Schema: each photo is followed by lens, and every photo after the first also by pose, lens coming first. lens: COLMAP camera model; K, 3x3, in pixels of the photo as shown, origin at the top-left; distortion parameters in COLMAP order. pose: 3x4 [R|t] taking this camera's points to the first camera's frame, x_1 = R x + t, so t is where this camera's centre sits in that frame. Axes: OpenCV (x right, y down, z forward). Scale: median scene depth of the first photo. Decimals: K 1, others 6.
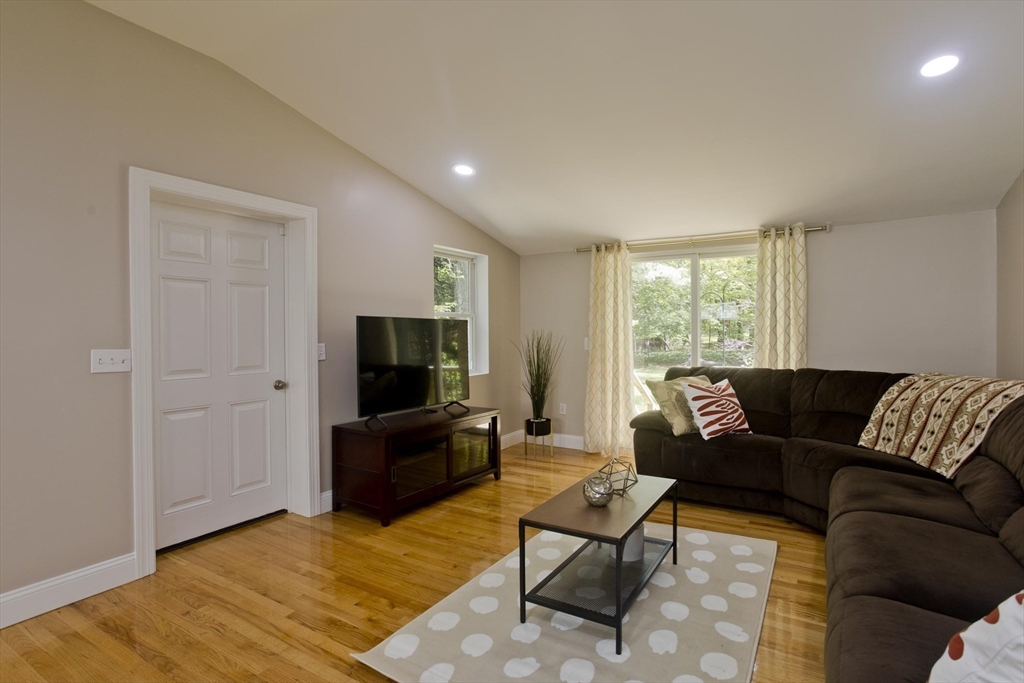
lens RADIAL K [[505.4, 0, 514.1], [0, 505.4, 334.3], [0, 0, 1]] dist [-0.042626, 0.024238]
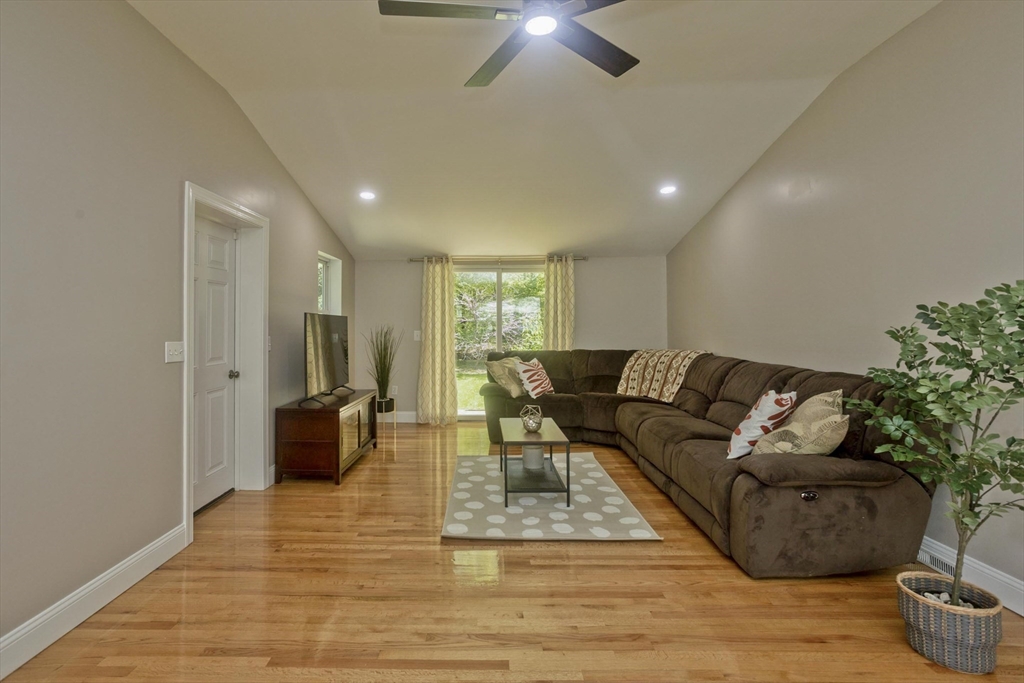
lens RADIAL K [[505.4, 0, 475.4], [0, 505.4, 315.7], [0, 0, 1]] dist [-0.042626, 0.024238]
pose [[0.868083, 0.007640, 0.496361, -0.567068], [0.006372, 0.999628, -0.026530, 0.005016], [-0.496379, 0.026193, 0.867711, -0.234673]]
